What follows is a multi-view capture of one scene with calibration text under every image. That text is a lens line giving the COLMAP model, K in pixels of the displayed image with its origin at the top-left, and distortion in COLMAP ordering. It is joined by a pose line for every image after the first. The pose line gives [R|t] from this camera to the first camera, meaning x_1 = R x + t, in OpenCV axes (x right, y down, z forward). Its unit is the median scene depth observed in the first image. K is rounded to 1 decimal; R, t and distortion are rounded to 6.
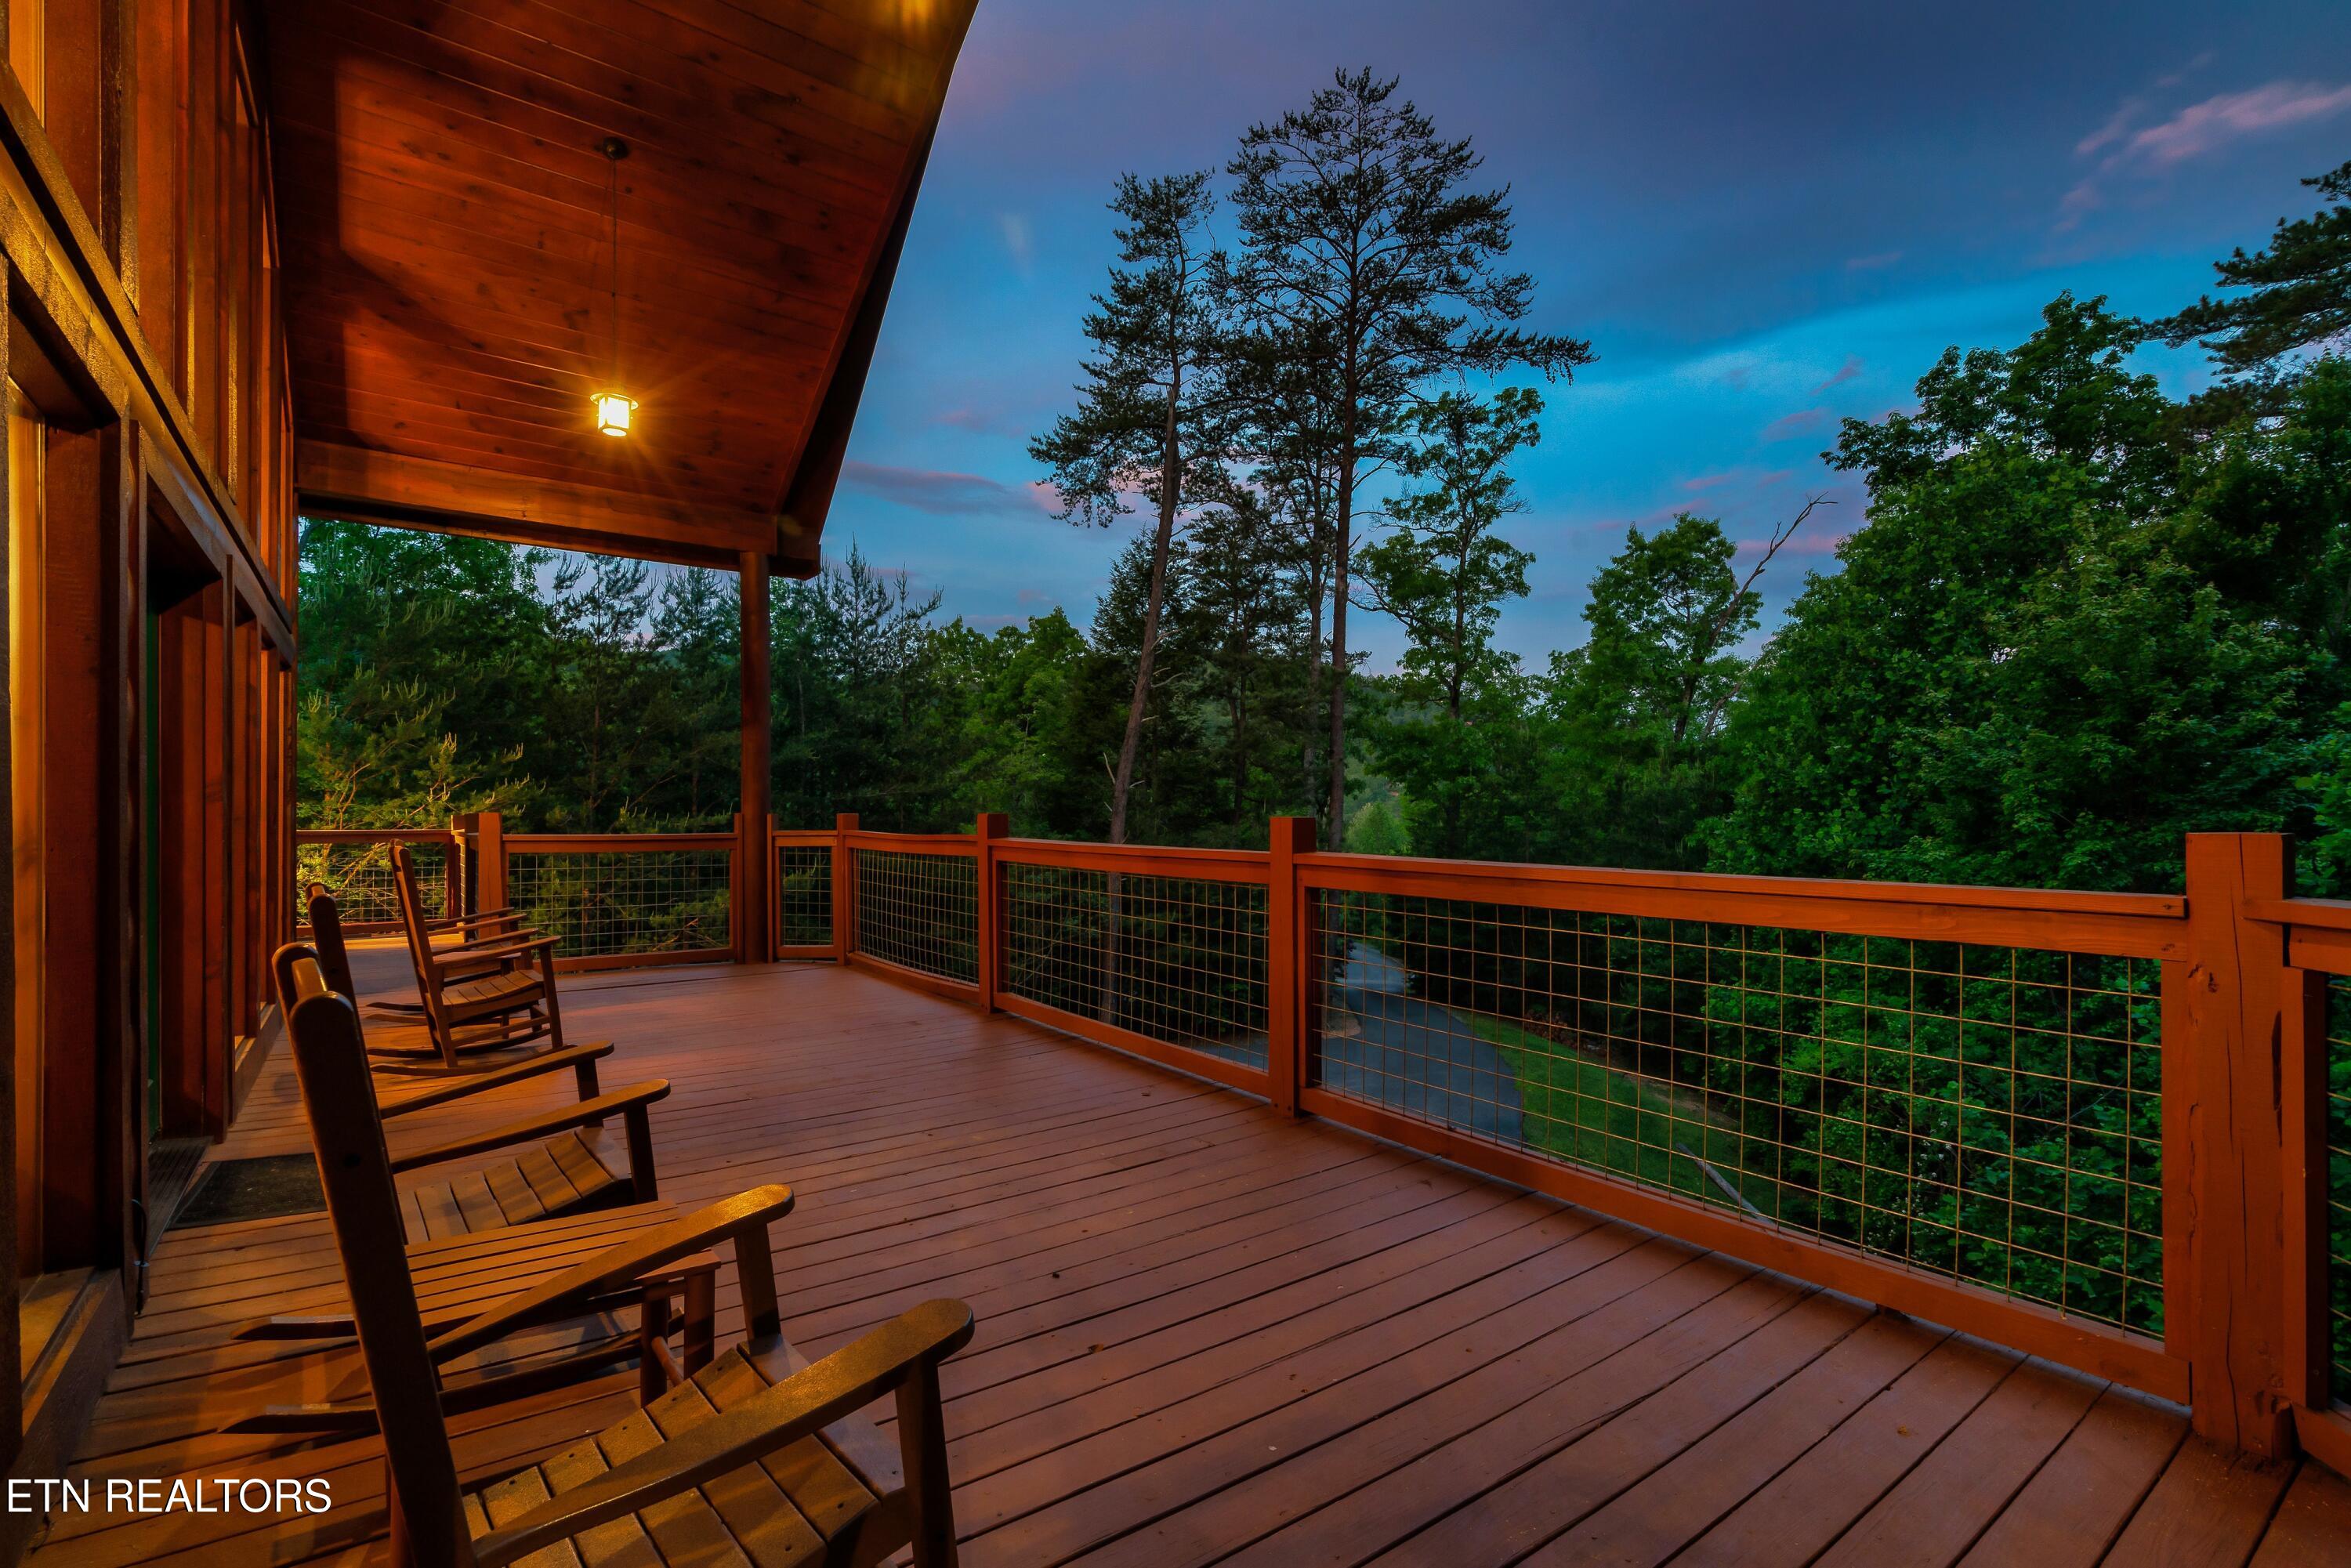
lens RADIAL K [[1062.6, 0, 1166.1], [0, 1062.6, 803.0], [0, 0, 1]] dist [0.001307, 0.001625]
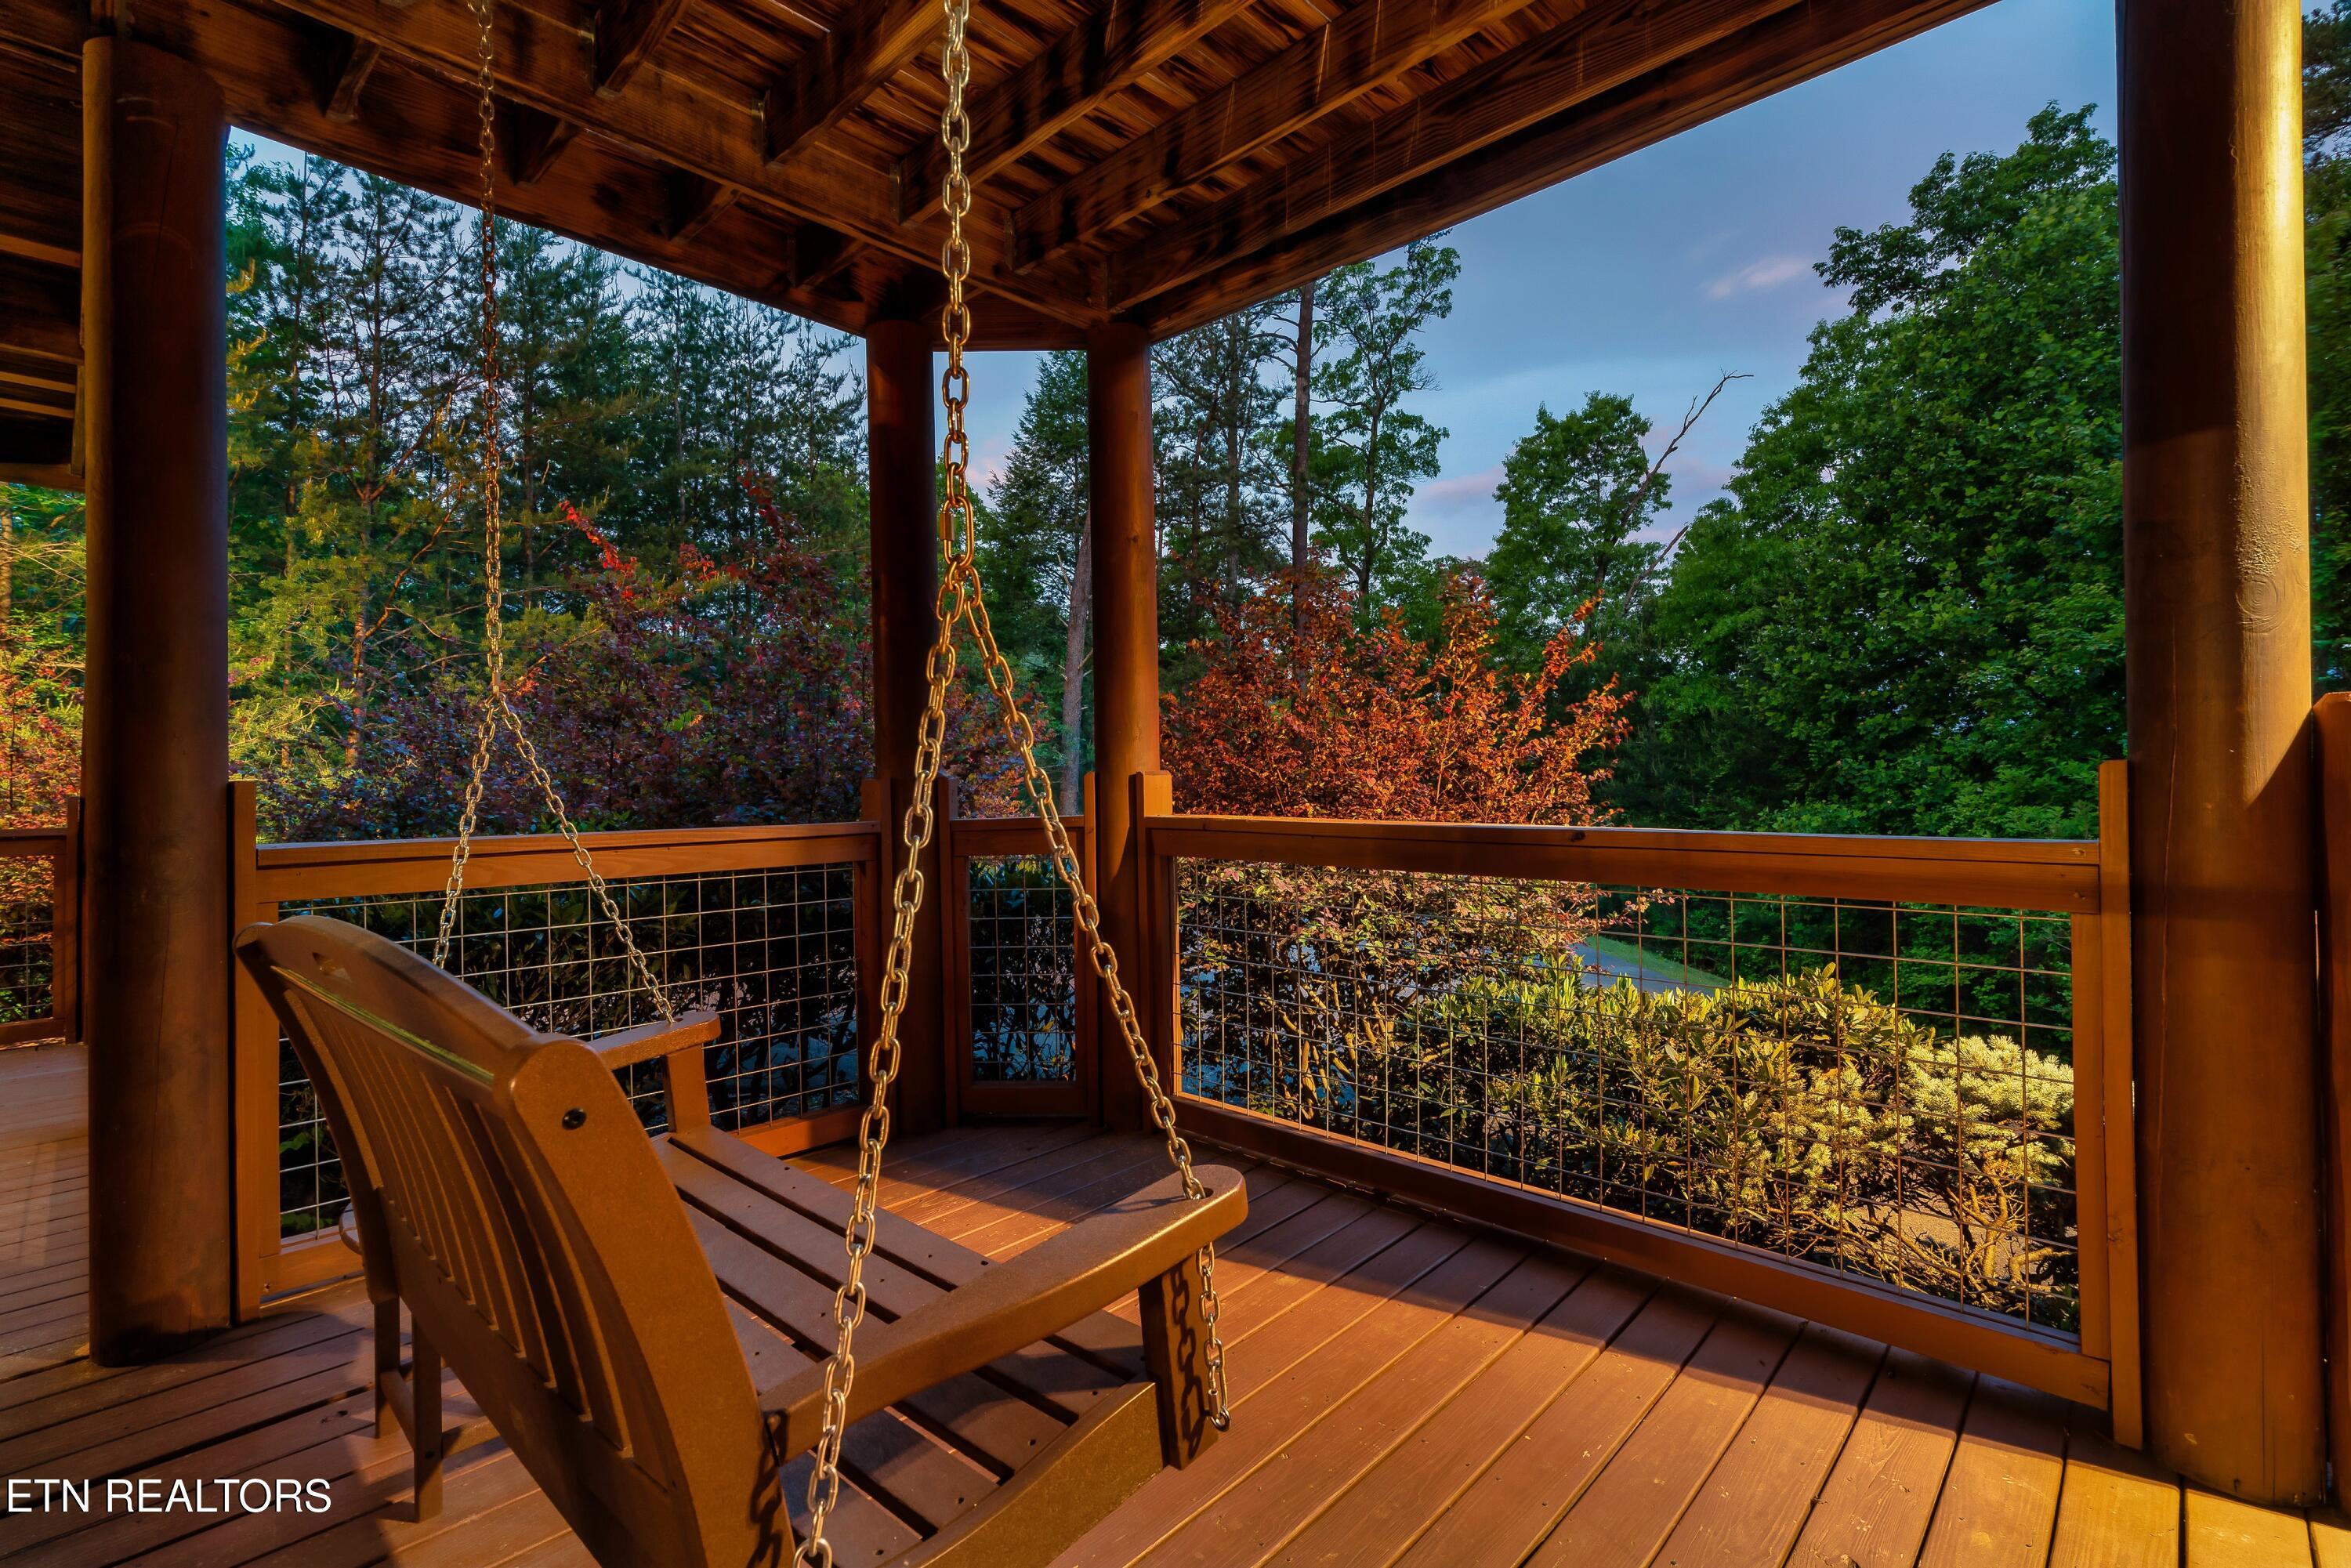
lens RADIAL K [[1062.6, 0, 1177.9], [0, 1062.6, 765.9], [0, 0, 1]] dist [0.001307, 0.001625]
pose [[0.983080, -0.006607, 0.183058, -0.068852], [0.007069, 0.999973, -0.001870, 0.068819], [-0.183041, 0.003133, 0.983100, 0.109816]]
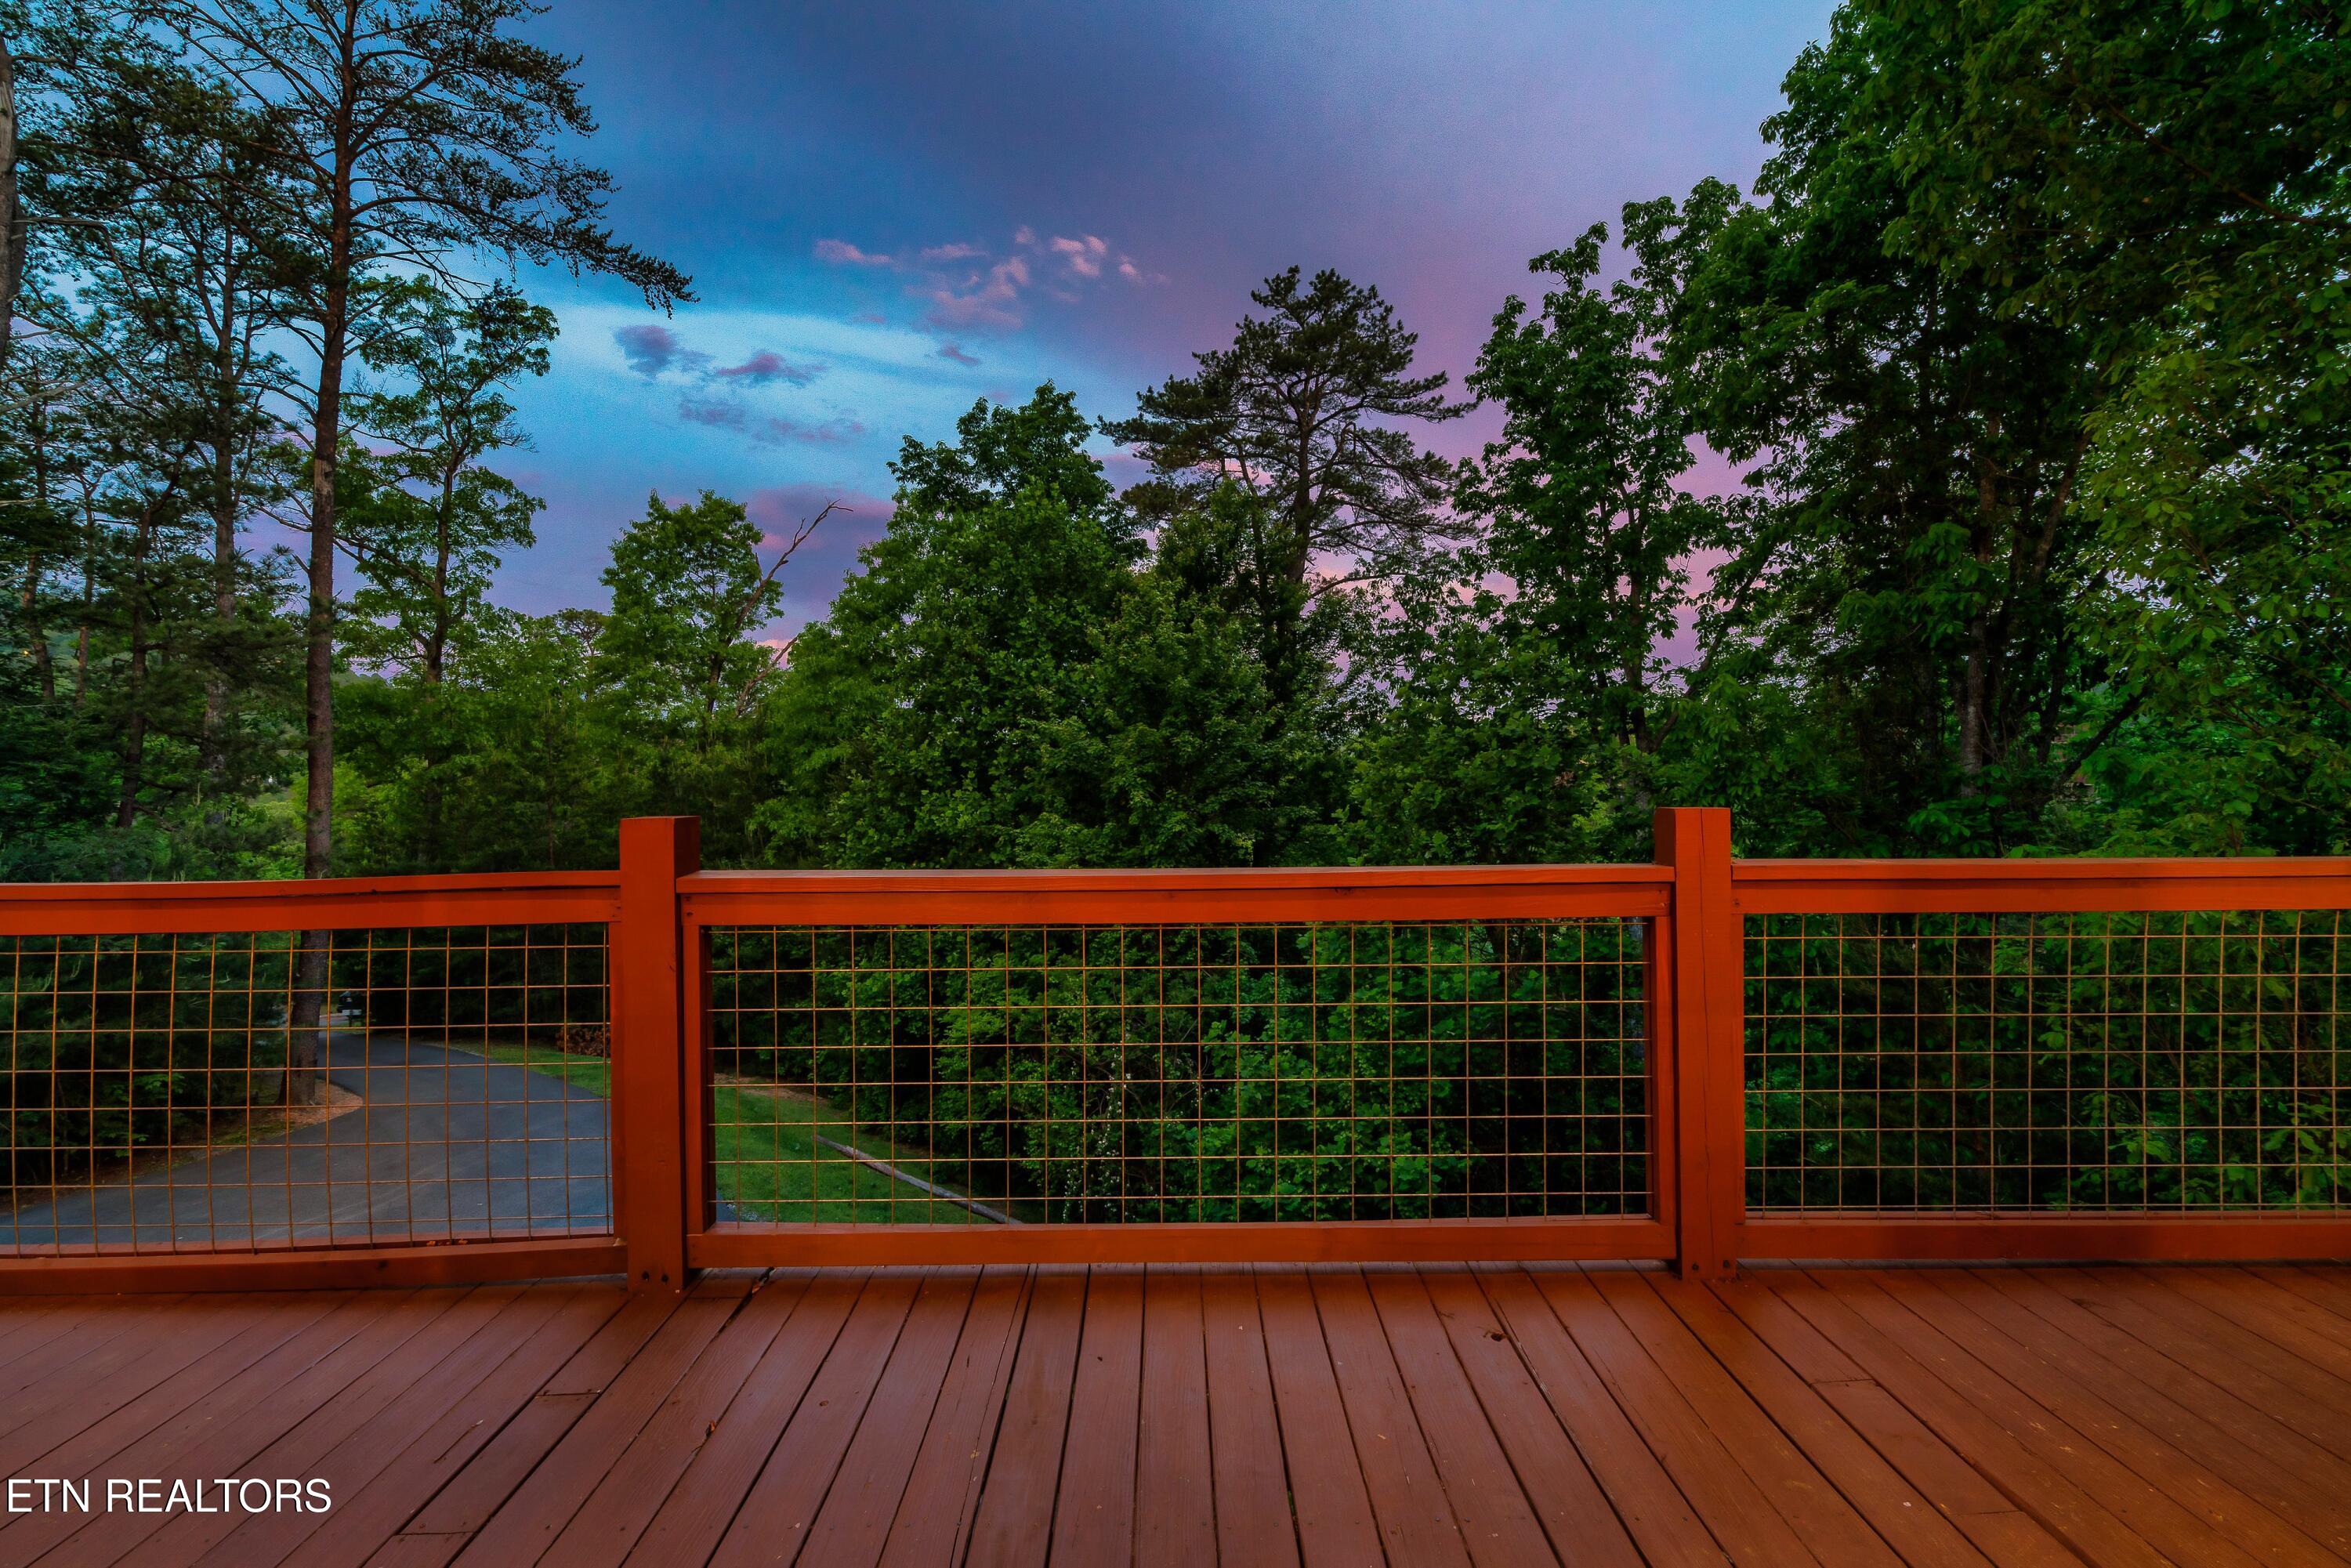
lens RADIAL K [[1062.6, 0, 1166.6], [0, 1062.6, 775.2], [0, 0, 1]] dist [0.001307, 0.001625]
pose [[0.588514, -0.002611, 0.808483, -0.057175], [0.010323, 0.999938, -0.004286, -0.001198], [-0.808421, 0.010869, 0.588505, 0.083447]]
